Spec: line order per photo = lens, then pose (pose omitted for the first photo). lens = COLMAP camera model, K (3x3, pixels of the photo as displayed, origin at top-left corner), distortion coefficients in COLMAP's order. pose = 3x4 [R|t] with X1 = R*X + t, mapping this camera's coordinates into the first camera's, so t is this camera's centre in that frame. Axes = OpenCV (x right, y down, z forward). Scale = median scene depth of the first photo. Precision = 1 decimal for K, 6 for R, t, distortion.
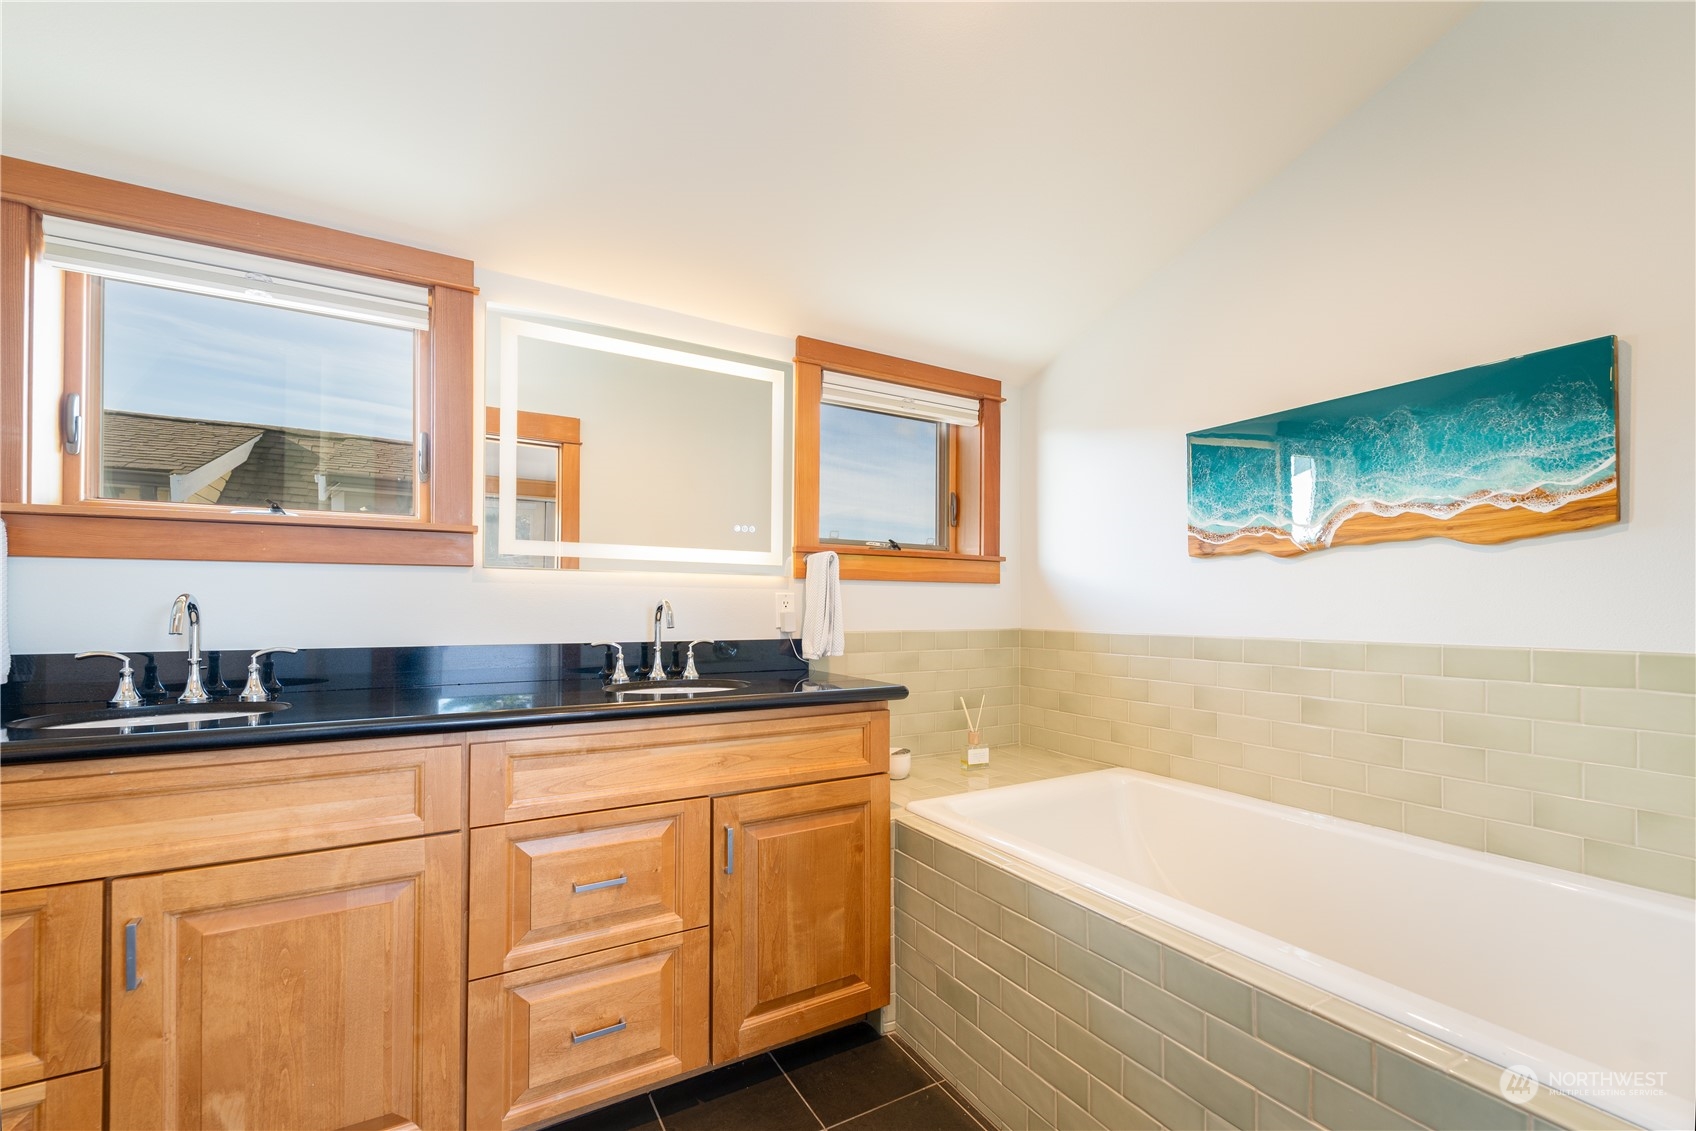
lens RADIAL K [[692.3, 0, 851.6], [0, 692.3, 609.4], [0, 0, 1]] dist [0.000005, -0.000152]
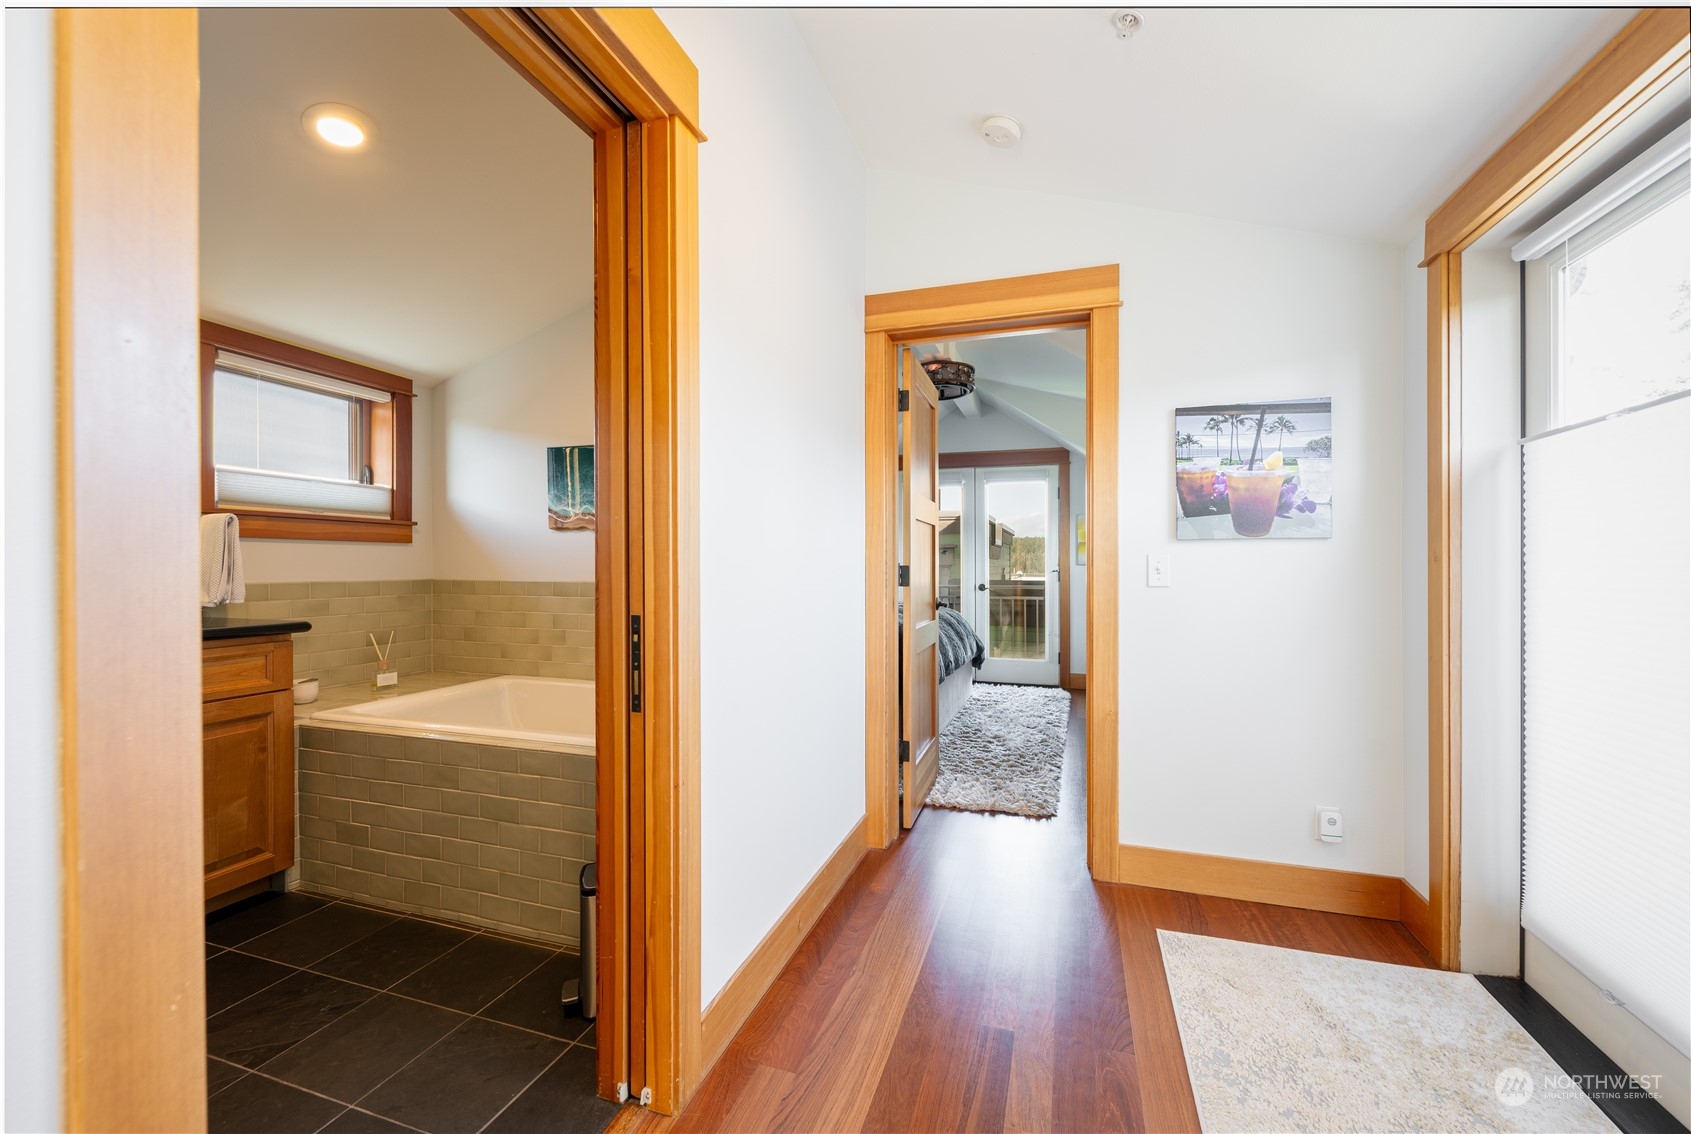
lens RADIAL K [[673.5, 0, 845.5], [0, 673.5, 567.0], [0, 0, 1]] dist [0.001158, -0.000104]
pose [[0.750237, -0.003015, 0.661162, -0.003320], [0.000620, 0.999992, 0.003857, 0.002262], [-0.661168, -0.002484, 0.750233, -0.636870]]
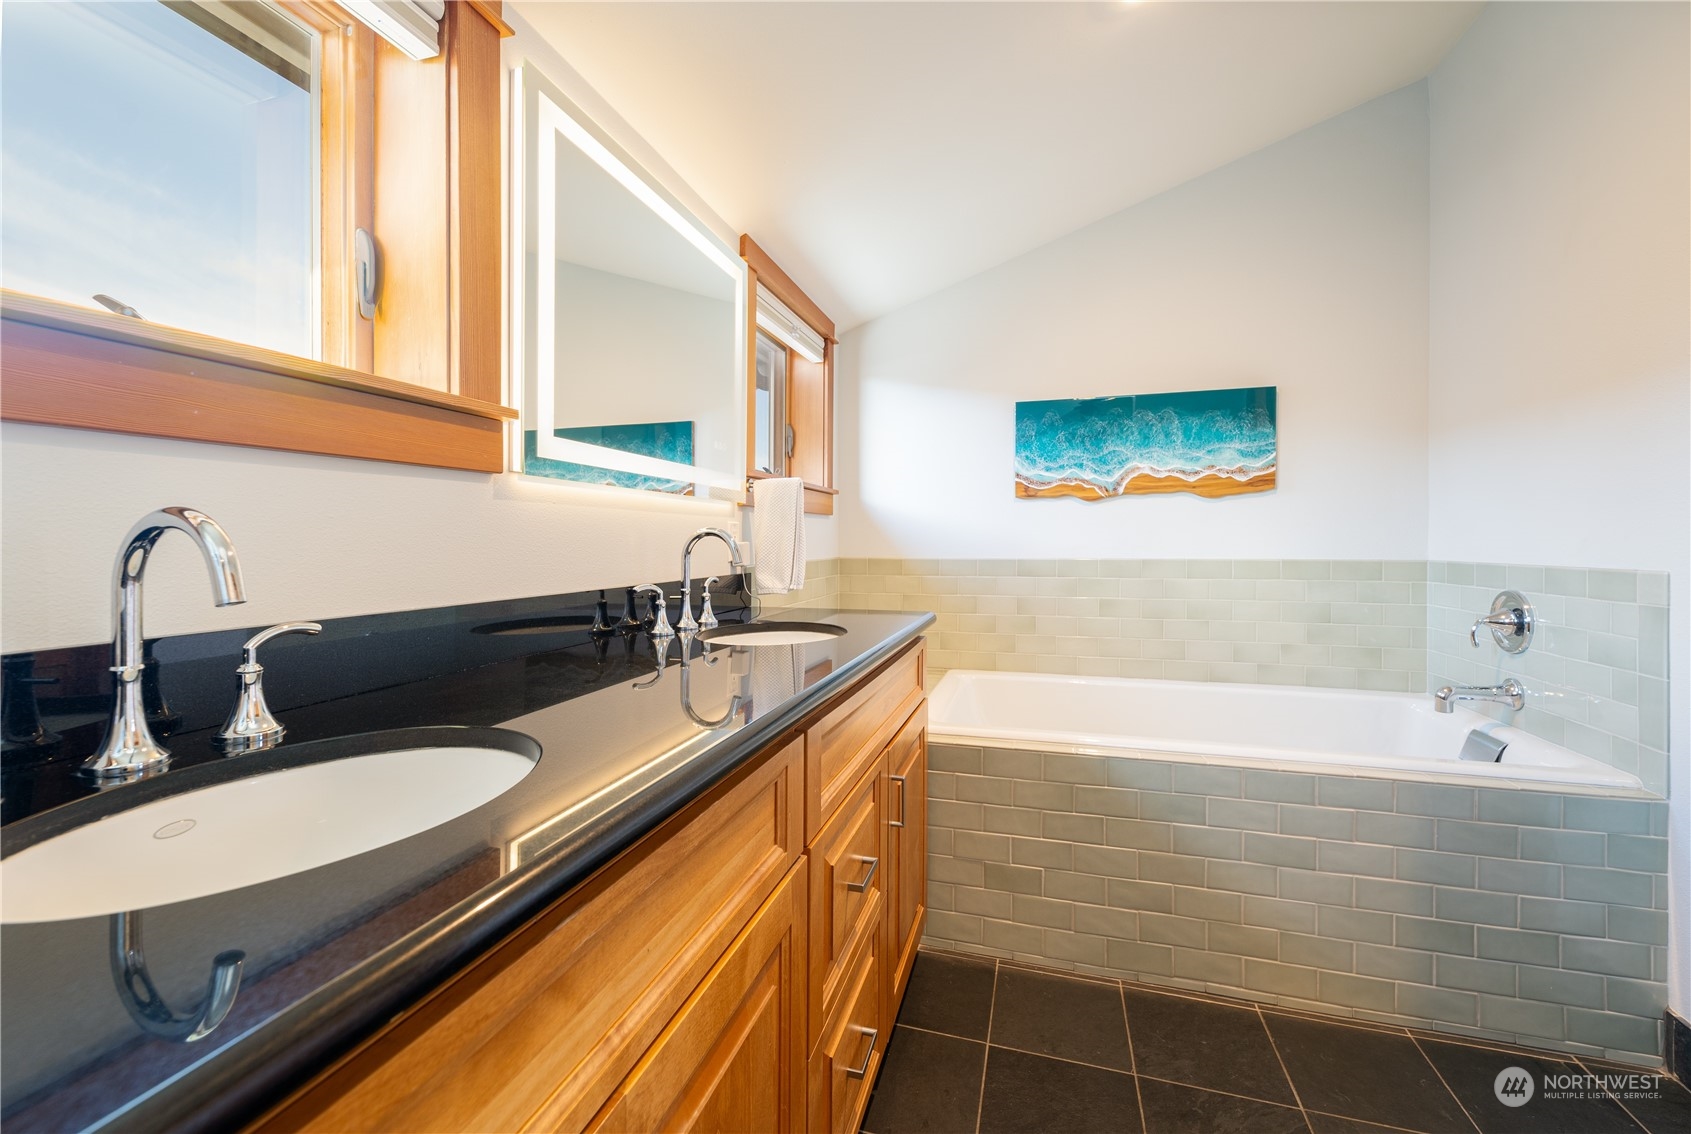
lens RADIAL K [[686.1, 0, 842.5], [0, 686.1, 544.9], [0, 0, 1]] dist [0.011509, -0.000222]
pose [[0.735222, -0.010663, 0.677743, -0.730185], [0.006827, 0.999942, 0.008327, -0.000625], [-0.677792, -0.001495, 0.735252, 0.324421]]
